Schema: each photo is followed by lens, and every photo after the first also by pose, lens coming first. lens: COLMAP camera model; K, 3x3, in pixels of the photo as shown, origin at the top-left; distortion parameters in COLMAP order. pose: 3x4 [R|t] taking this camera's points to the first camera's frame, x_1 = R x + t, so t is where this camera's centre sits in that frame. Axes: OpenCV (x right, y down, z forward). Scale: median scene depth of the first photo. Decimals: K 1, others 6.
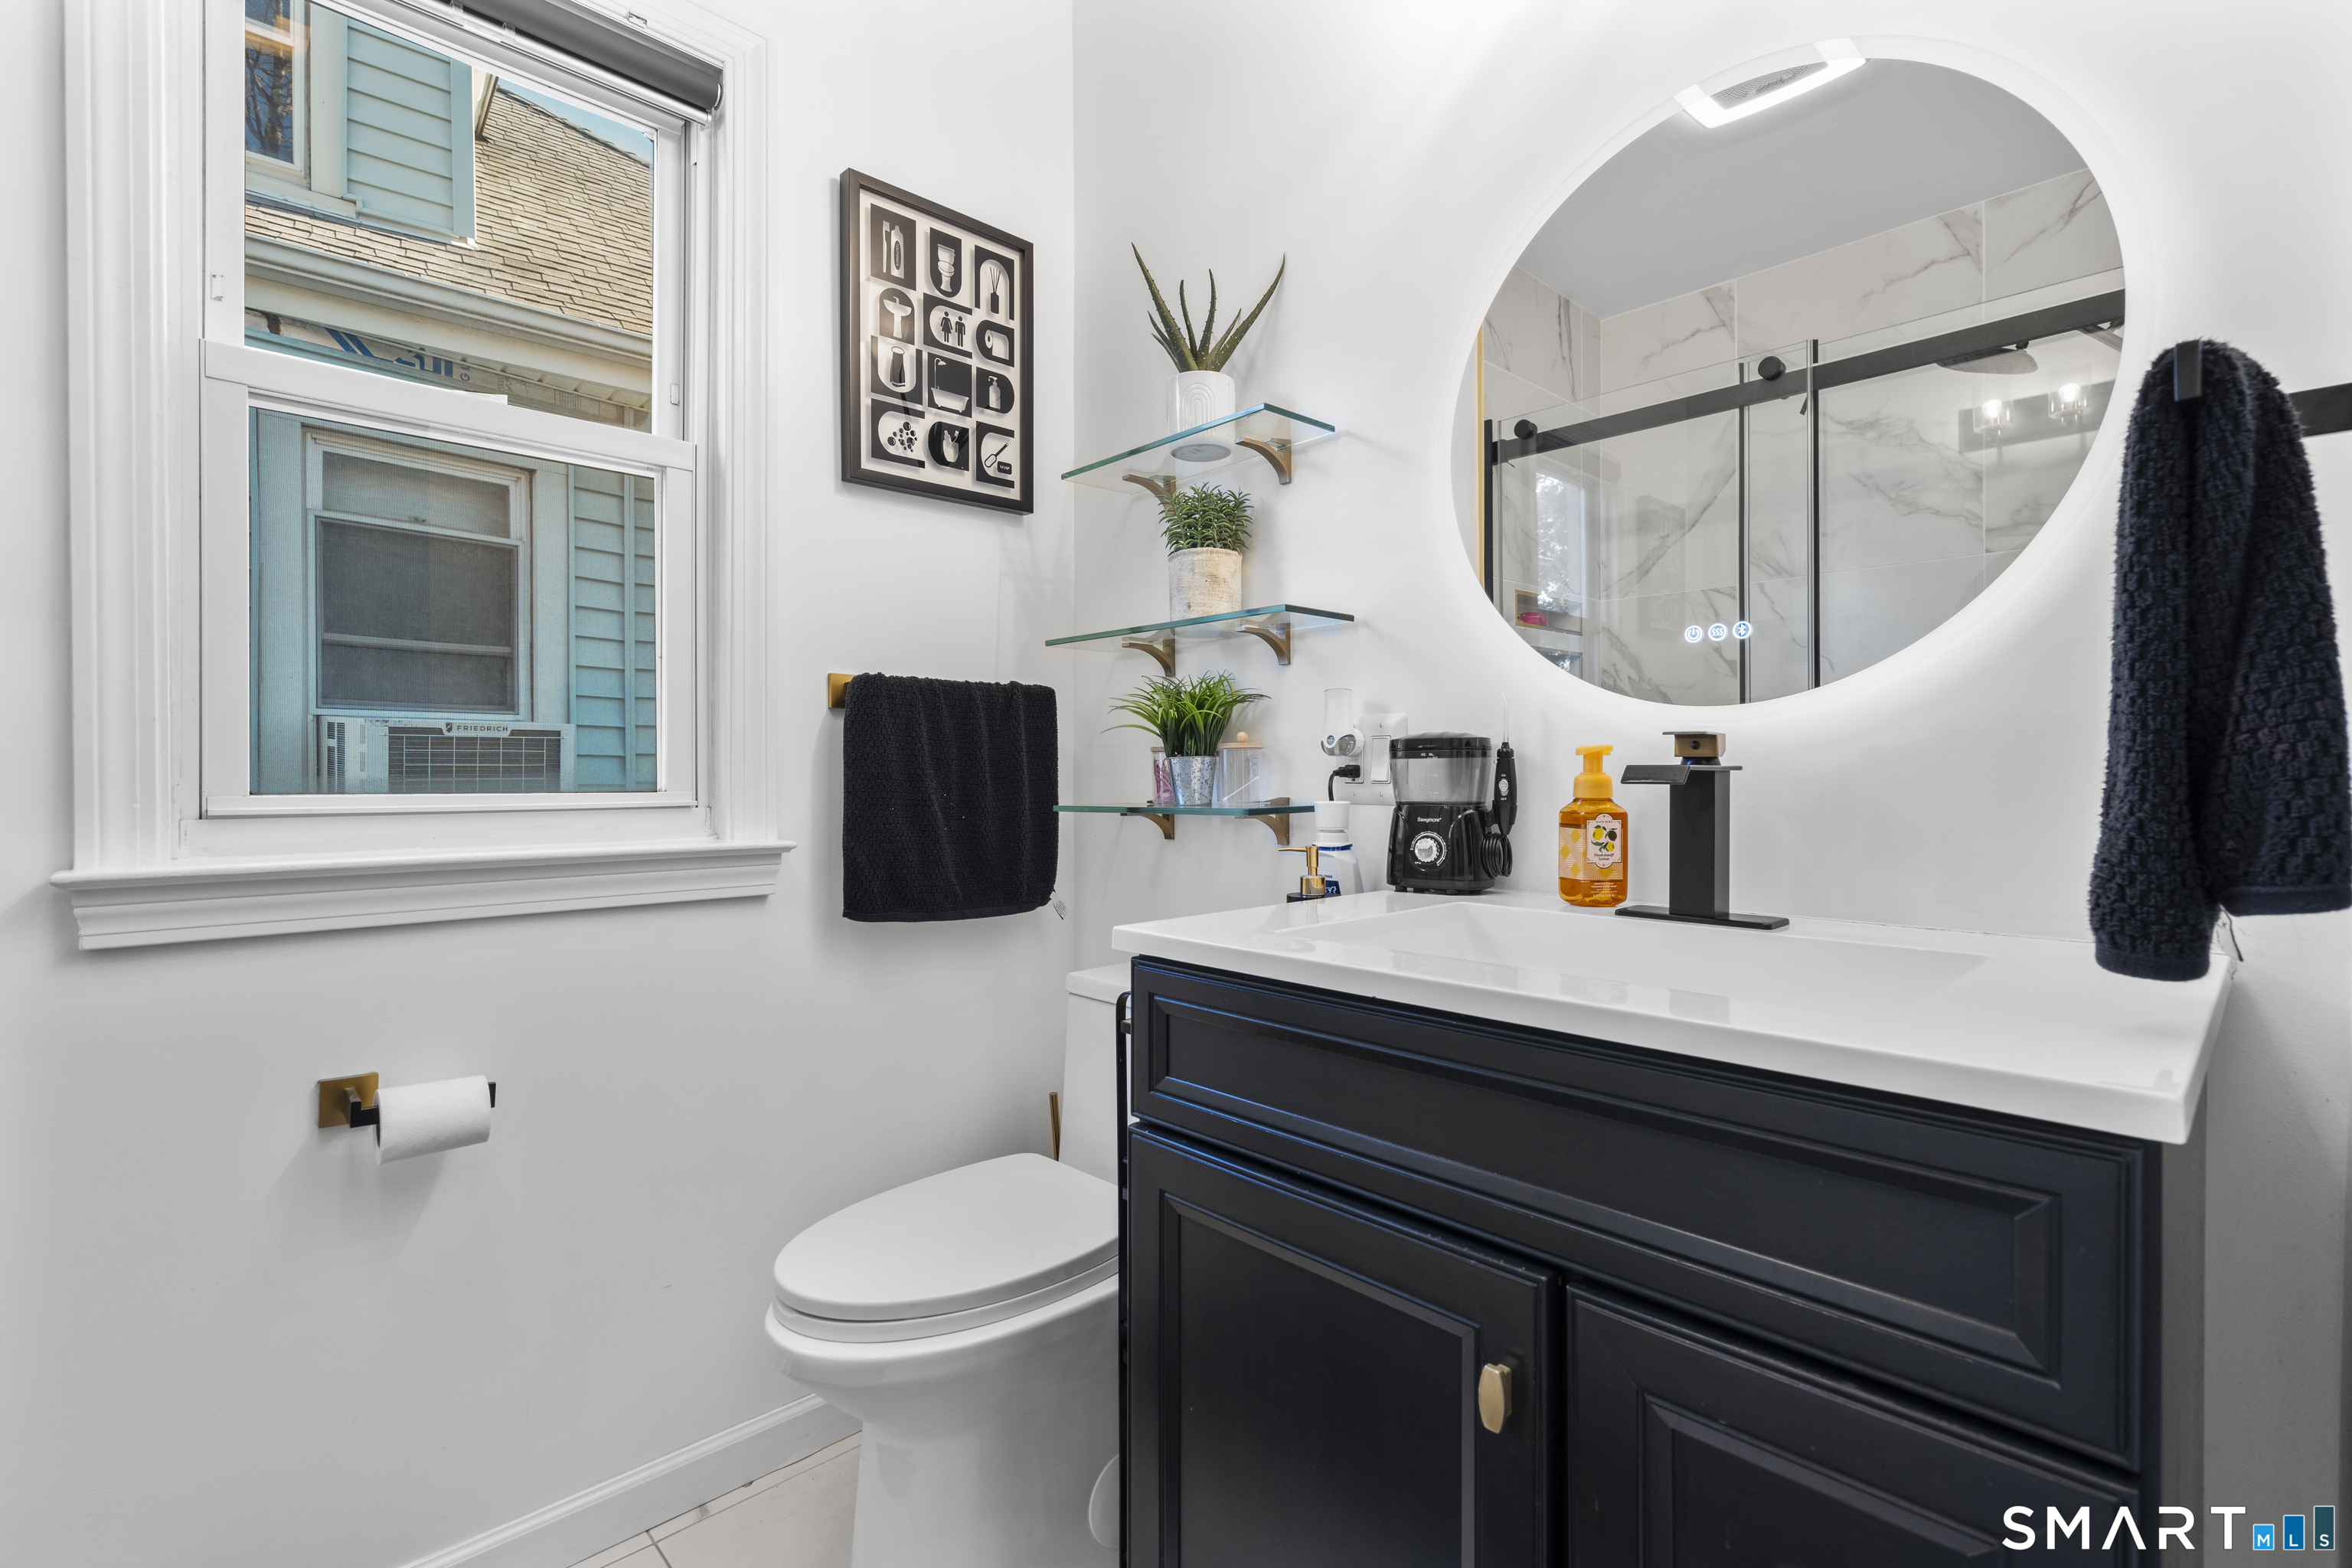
lens RADIAL K [[1070.5, 0, 1187.6], [0, 1070.5, 779.6], [0, 0, 1]] dist [-0.005779, 0.001856]
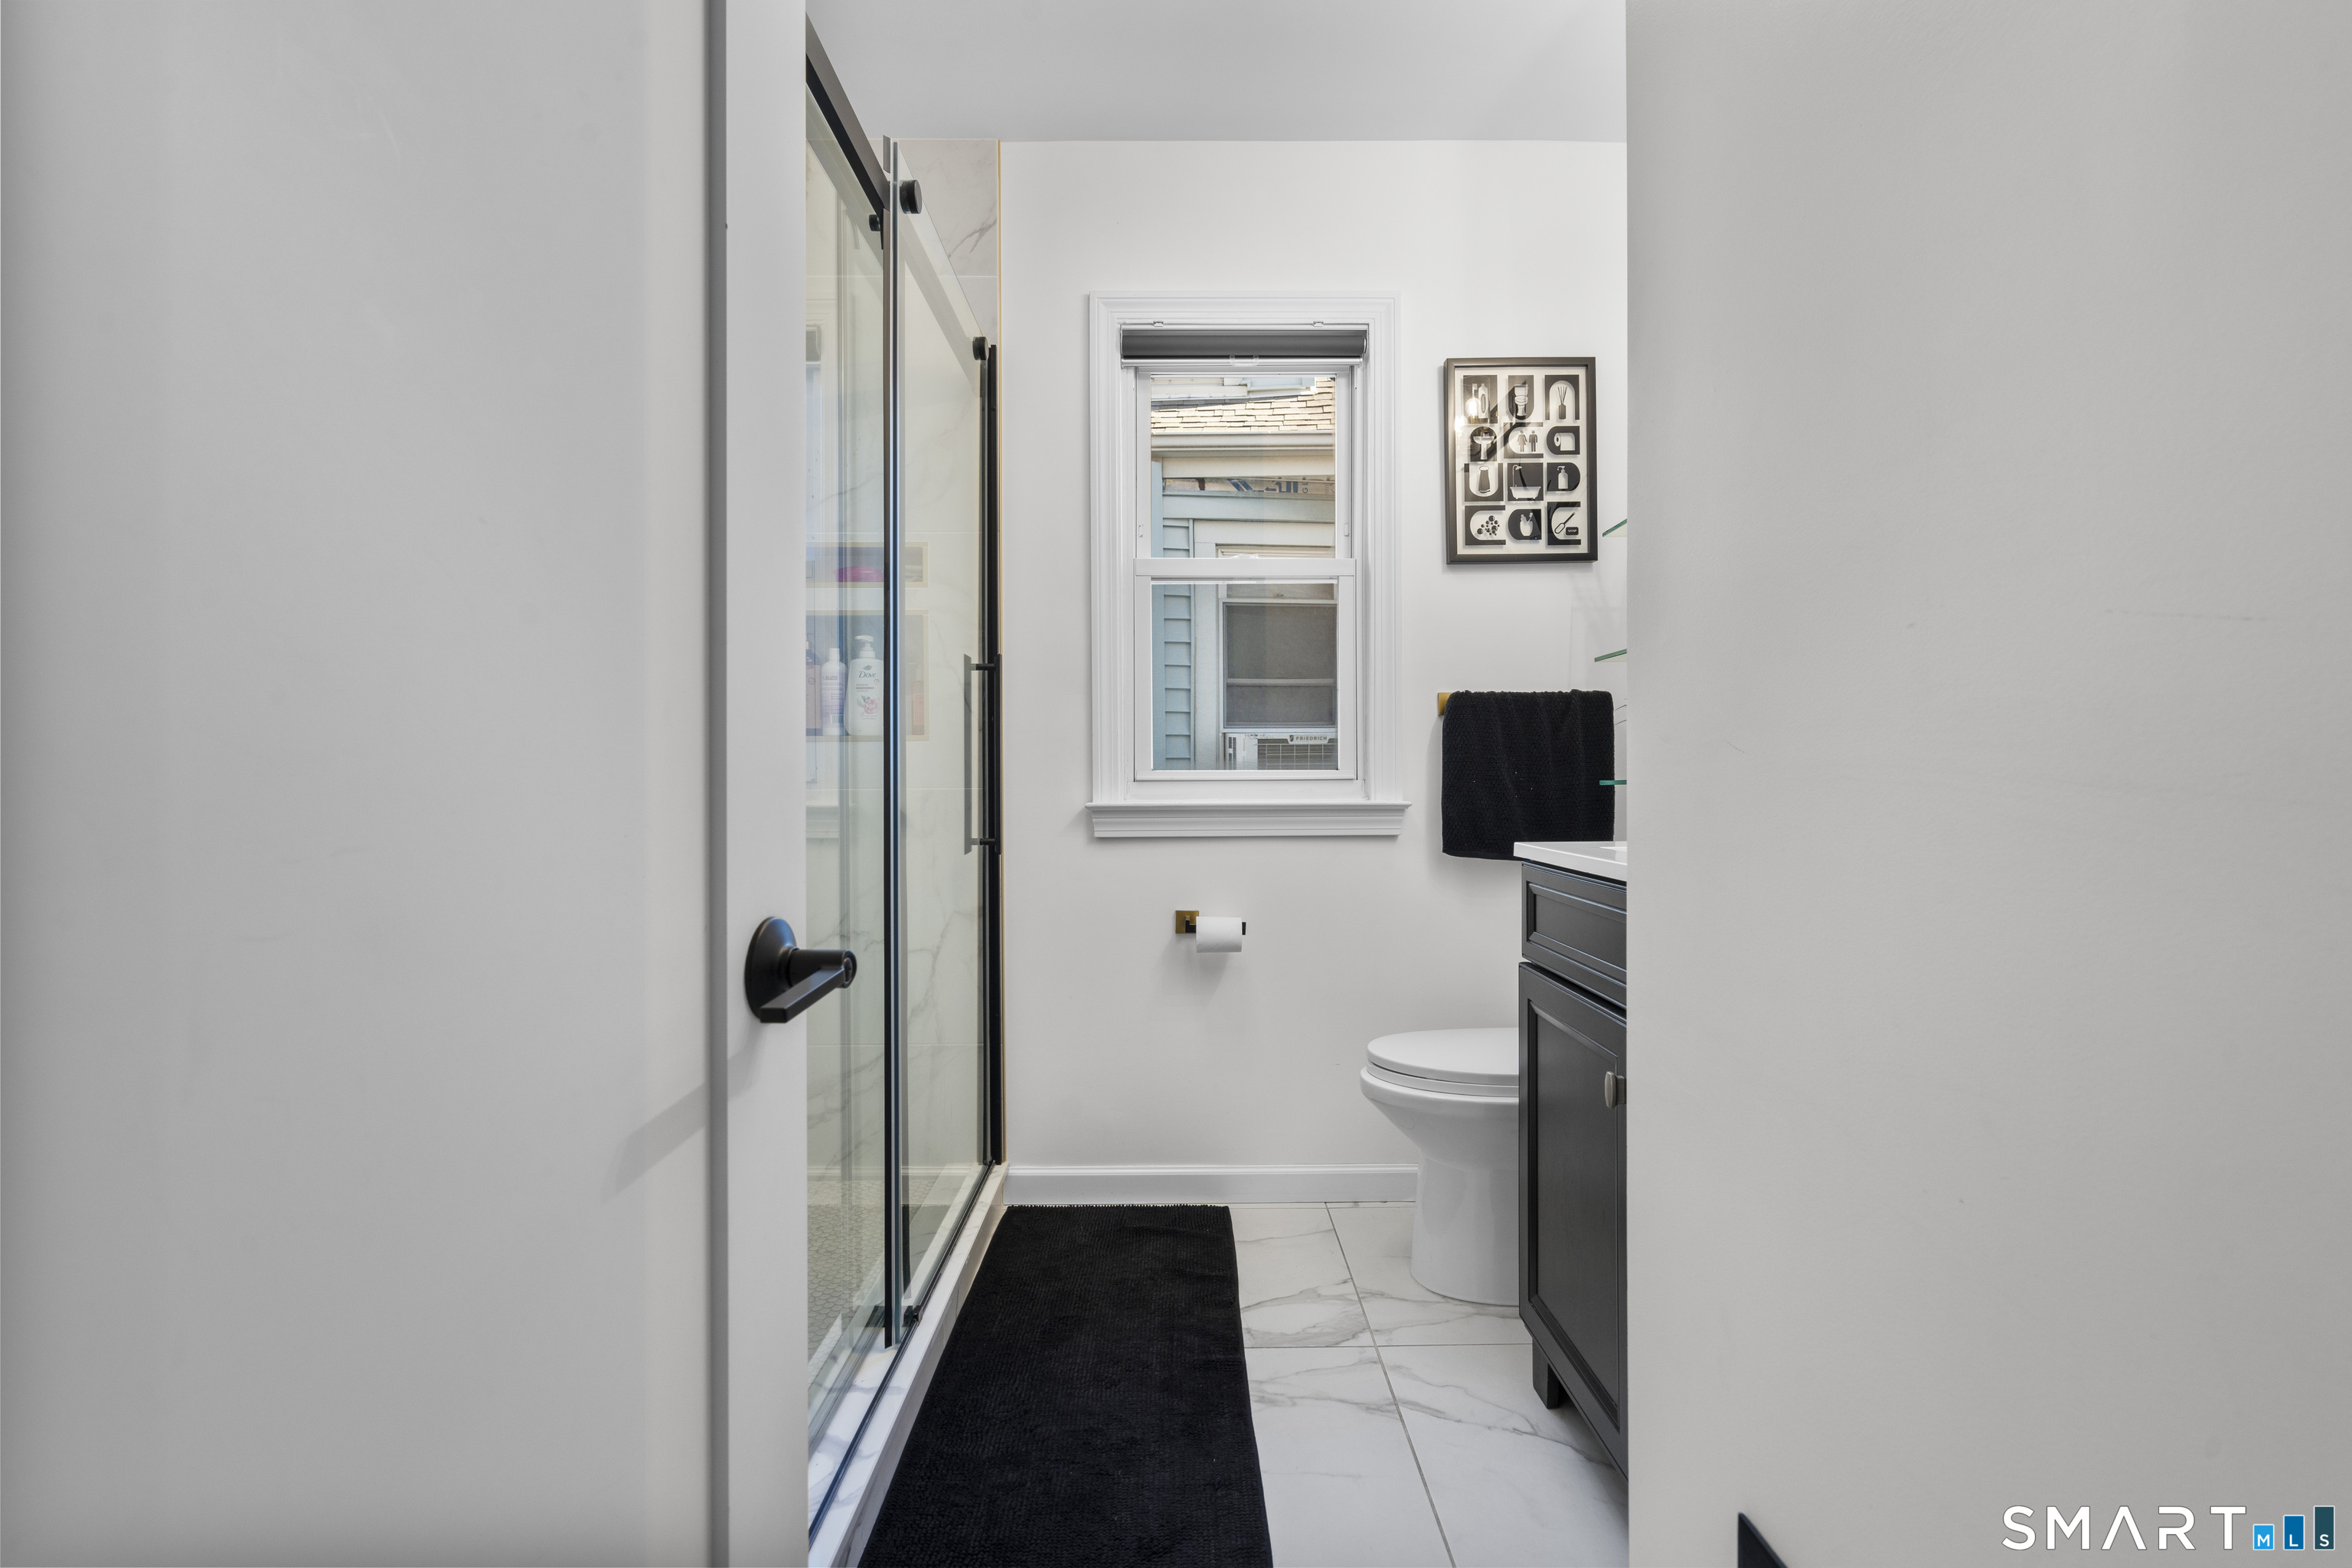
lens RADIAL K [[1070.5, 0, 1174.6], [0, 1070.5, 783.2], [0, 0, 1]] dist [-0.005779, 0.001856]
pose [[0.721300, -0.000483, -0.692622, 0.426927], [-0.000413, 0.999999, -0.001127, 0.029840], [0.692622, 0.001099, 0.721300, -0.339517]]
